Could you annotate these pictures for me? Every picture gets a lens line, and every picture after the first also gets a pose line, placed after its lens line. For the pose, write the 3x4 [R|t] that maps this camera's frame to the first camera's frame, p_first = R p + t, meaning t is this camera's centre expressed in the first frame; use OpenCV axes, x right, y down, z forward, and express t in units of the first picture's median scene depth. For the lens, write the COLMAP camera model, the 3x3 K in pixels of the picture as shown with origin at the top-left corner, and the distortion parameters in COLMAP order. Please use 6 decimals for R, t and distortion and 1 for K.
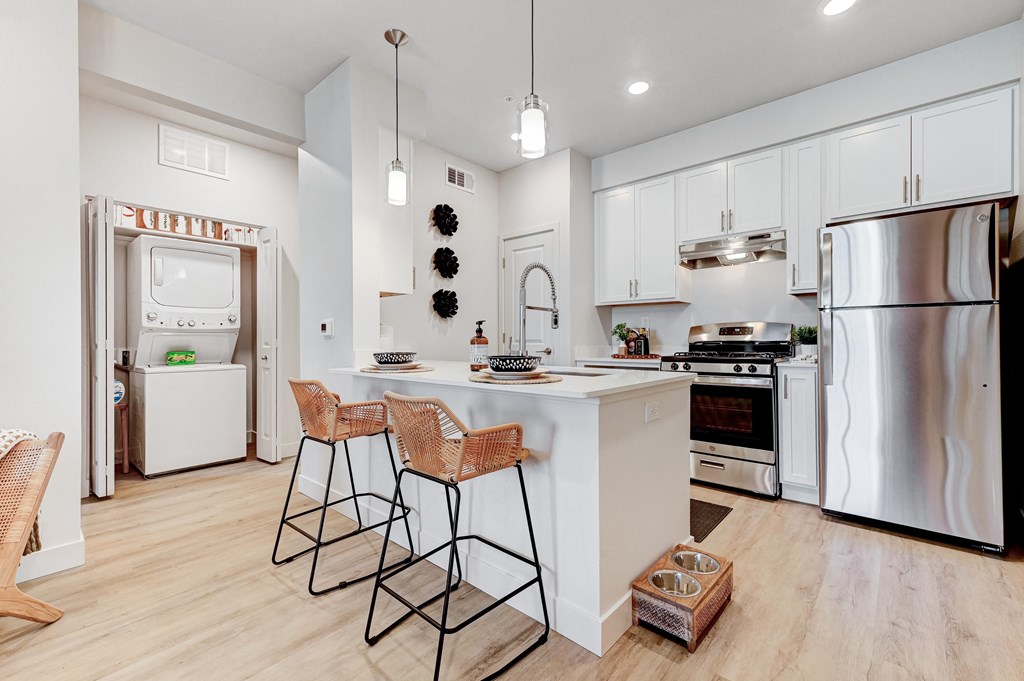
lens RADIAL K [[419.5, 0, 508.0], [0, 419.5, 338.2], [0, 0, 1]] dist [0.001587, 0.001303]
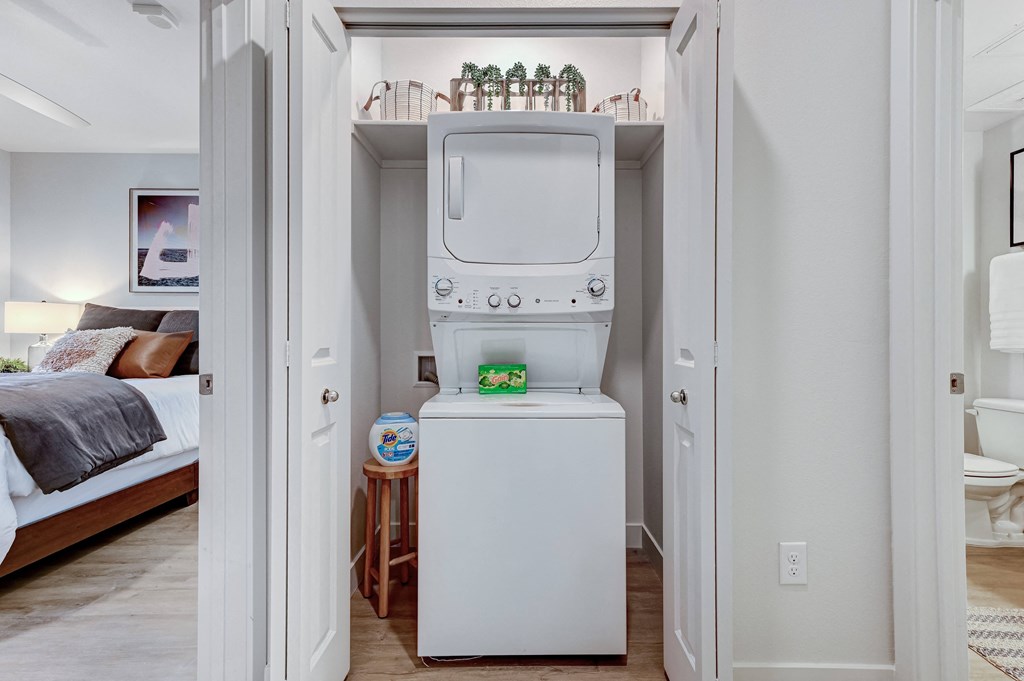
lens RADIAL K [[419.5, 0, 512.8], [0, 419.5, 330.6], [0, 0, 1]] dist [0.001587, 0.001303]
pose [[0.692871, -0.007941, -0.721018, -0.446179], [-0.001868, 0.999916, -0.012808, 0.000385], [0.721059, 0.010221, 0.692798, 0.700339]]
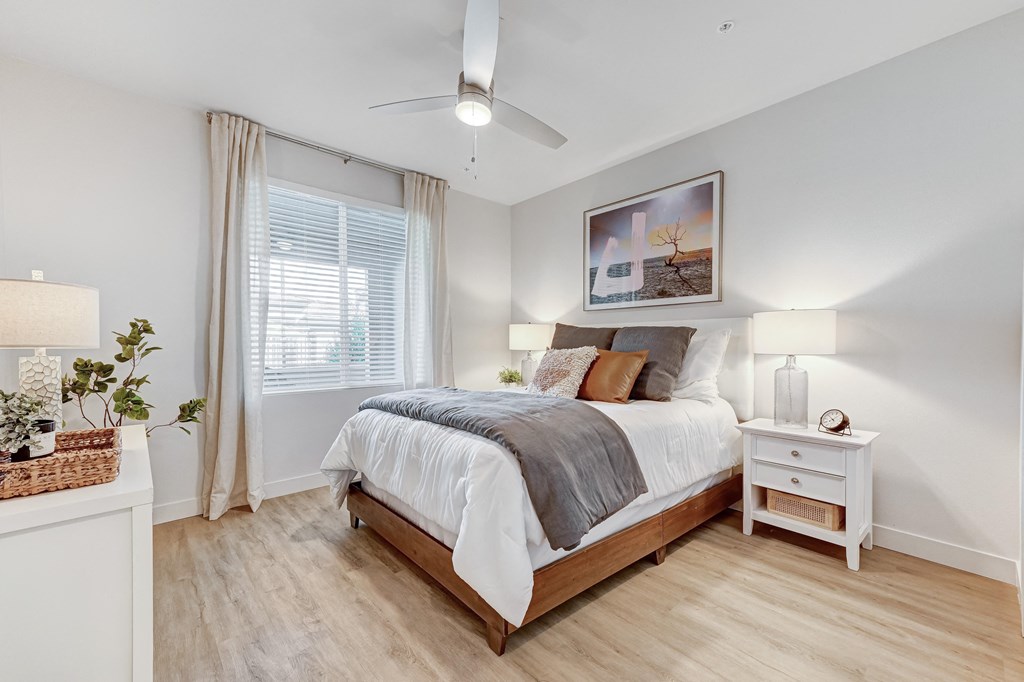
lens RADIAL K [[419.5, 0, 514.7], [0, 419.5, 346.6], [0, 0, 1]] dist [0.001587, 0.001303]
pose [[-0.084312, 0.006510, -0.996418, -0.752493], [-0.002190, 0.999975, 0.006718, -0.020530], [0.996437, 0.002748, -0.084296, 0.647456]]
